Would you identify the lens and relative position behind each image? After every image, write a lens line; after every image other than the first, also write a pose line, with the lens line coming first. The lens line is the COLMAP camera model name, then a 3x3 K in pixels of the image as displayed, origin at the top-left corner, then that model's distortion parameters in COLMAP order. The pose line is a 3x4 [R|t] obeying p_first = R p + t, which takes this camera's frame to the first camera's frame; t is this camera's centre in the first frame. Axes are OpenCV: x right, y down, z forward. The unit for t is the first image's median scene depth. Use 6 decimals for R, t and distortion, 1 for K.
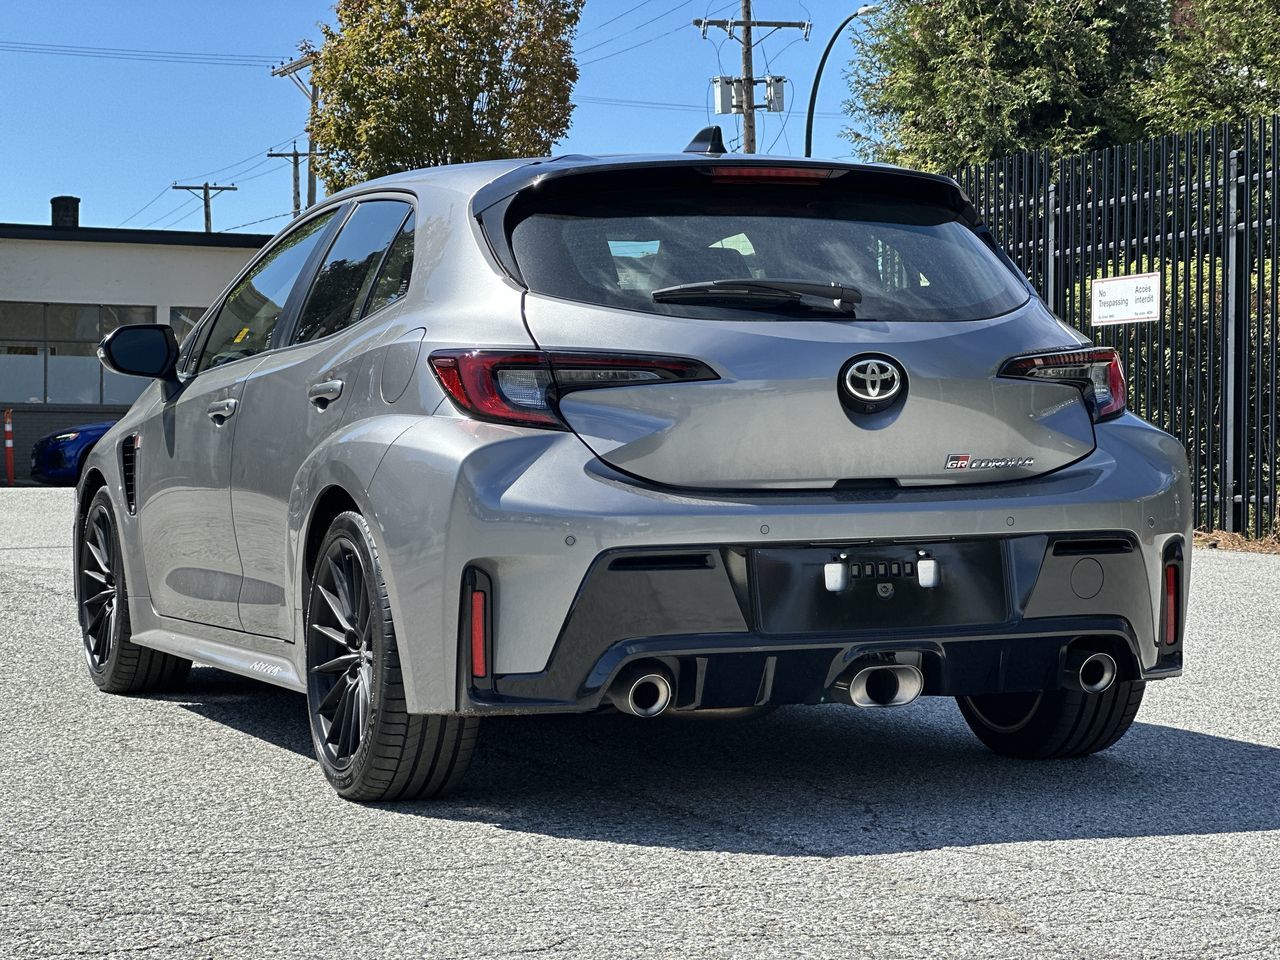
lens RADIAL K [[2743.5, 0, 640.0], [0, 2743.5, 480.0], [0, 0, 1]] dist [-0.046724, 1.893963]
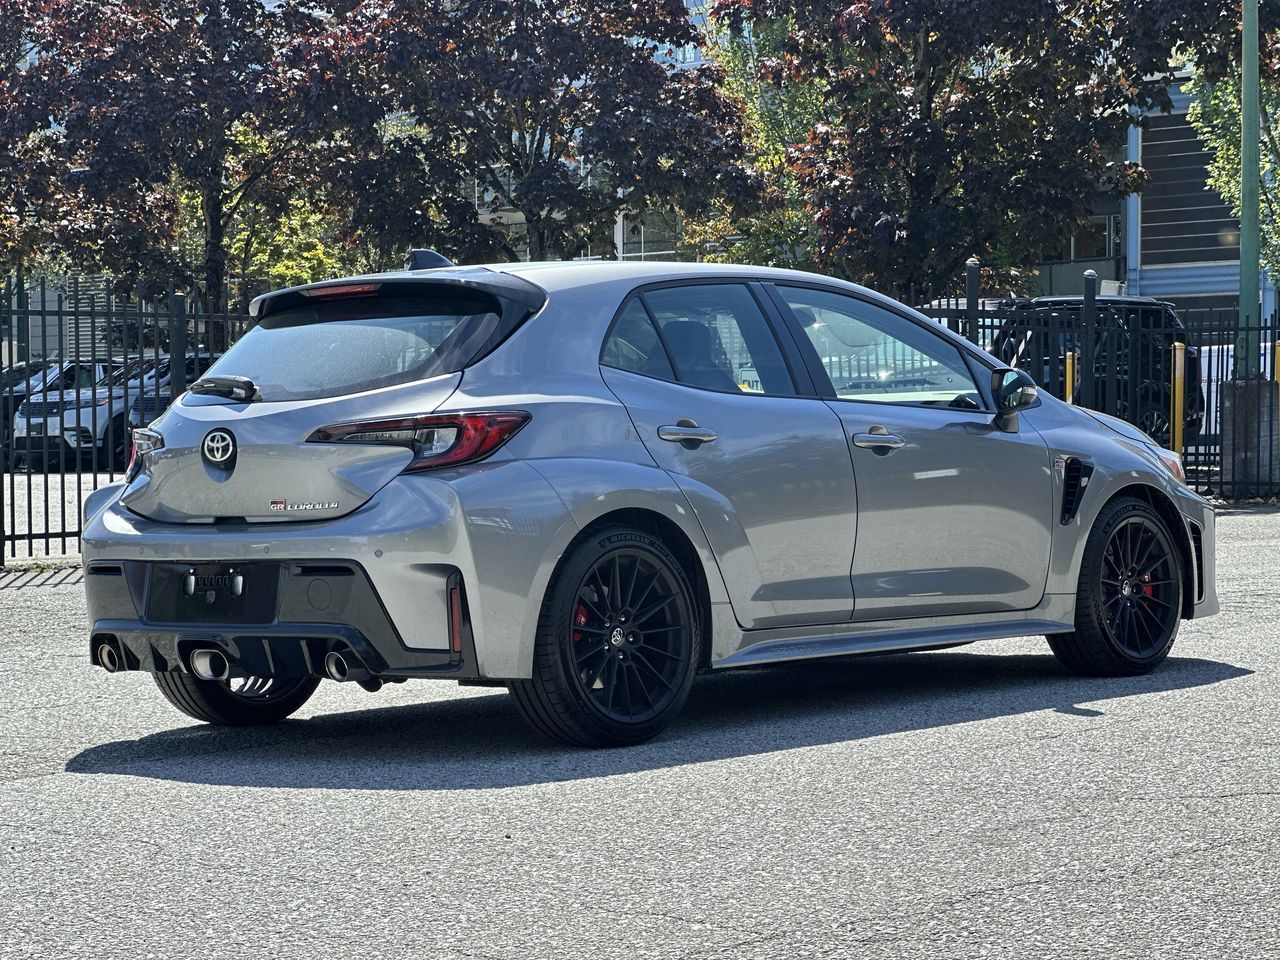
lens RADIAL K [[2694.9, 0, 640.0], [0, 2694.9, 480.0], [0, 0, 1]] dist [0.045211, 0.911515]
pose [[0.429991, 0.002633, -0.902829, 1.397950], [0.003844, 0.999981, 0.004747, -0.024563], [0.902825, -0.005511, 0.429973, 0.587371]]
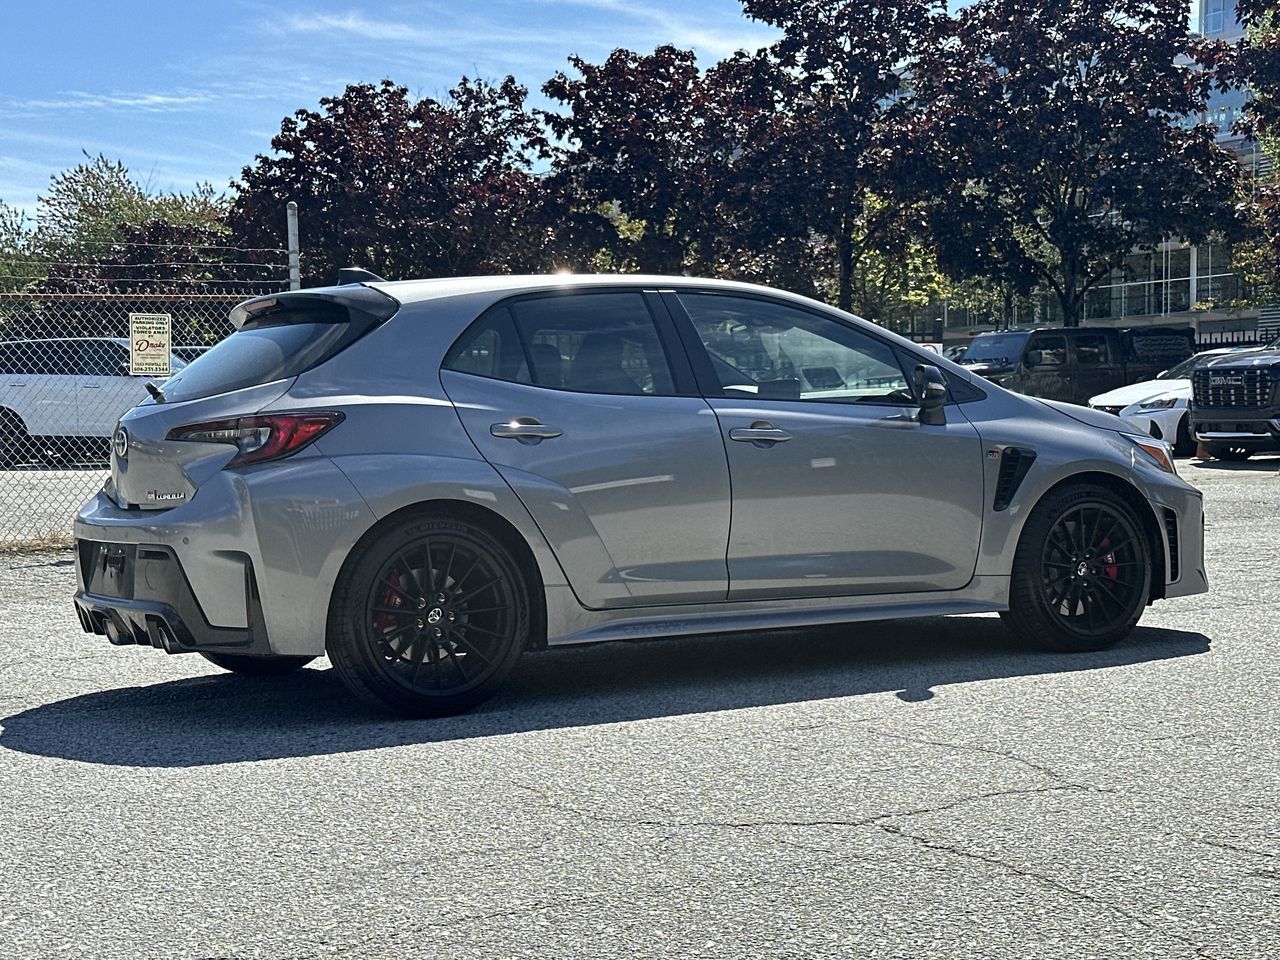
lens RADIAL K [[1858.9, 0, 635.7], [0, 1858.9, 514.0], [0, 0, 1]] dist [0.139695, -0.115883]
pose [[0.127467, 0.039166, -0.991069, 1.201525], [0.006065, 0.999171, 0.040266, -0.036634], [0.991824, -0.011144, 0.127124, 1.135643]]
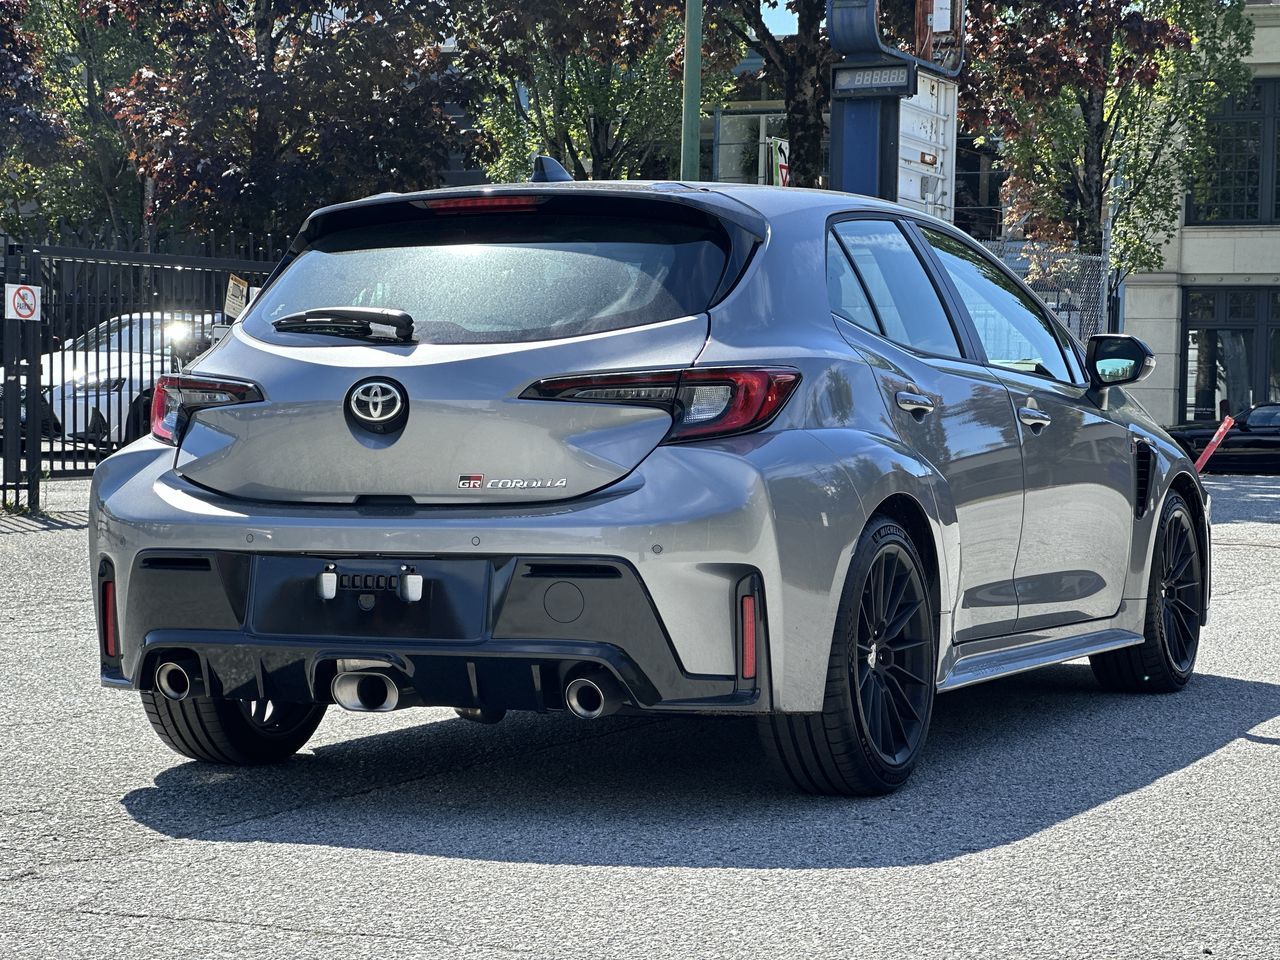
lens RADIAL K [[2743.5, 0, 640.0], [0, 2743.5, 480.0], [0, 0, 1]] dist [-0.046724, 1.893963]
pose [[0.682674, 0.022482, -0.730377, 0.906144], [-0.020990, 0.999717, 0.011154, -0.019839], [0.730422, 0.007716, 0.682953, 0.346431]]
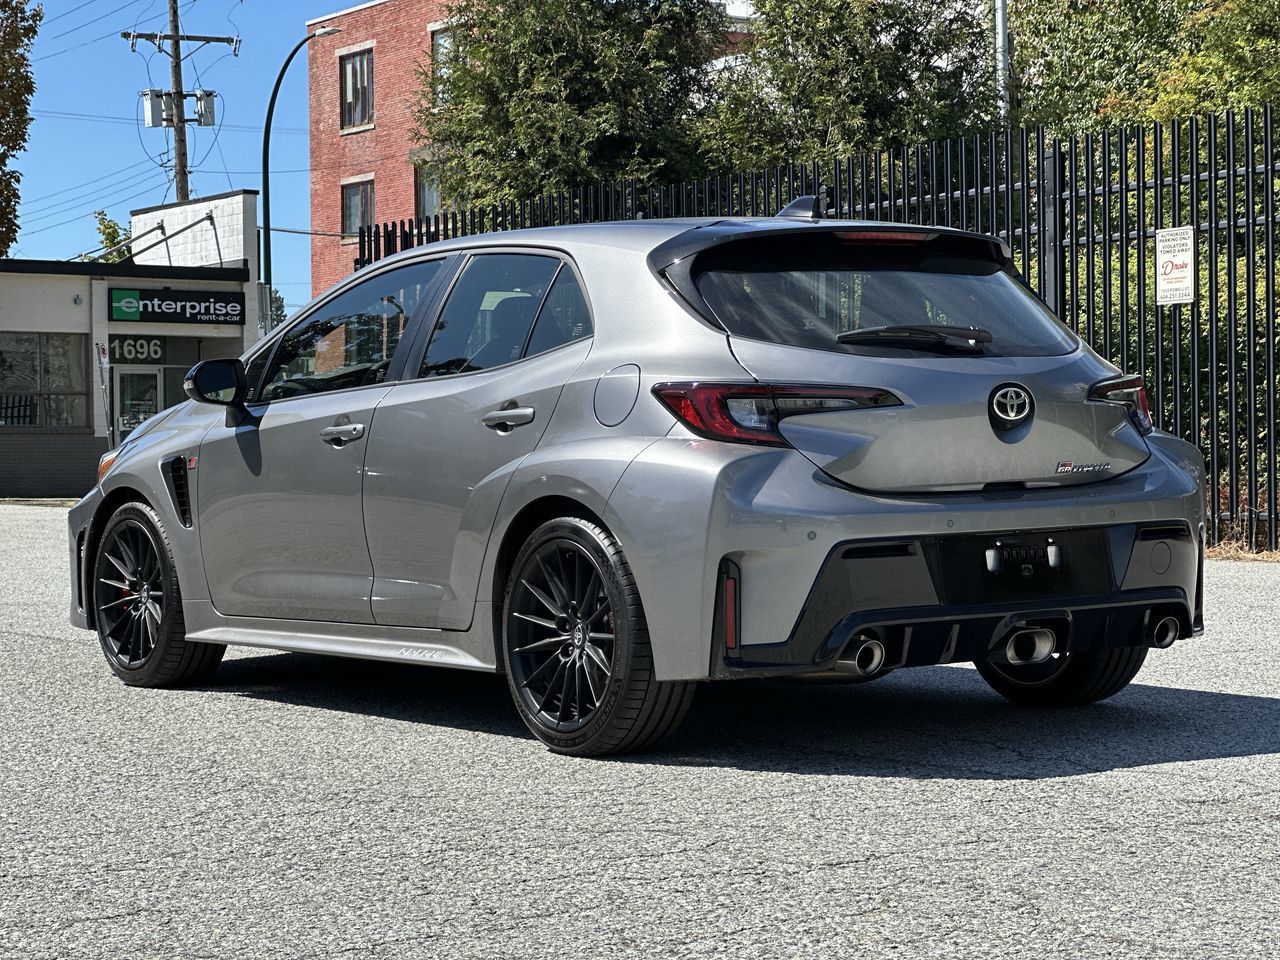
lens RADIAL K [[2694.9, 0, 640.0], [0, 2694.9, 480.0], [0, 0, 1]] dist [0.045211, 0.911515]
pose [[0.973705, -0.018040, 0.227099, -0.356610], [0.018470, 0.999829, 0.000233, -0.004776], [-0.227064, 0.003968, 0.973872, -0.166890]]
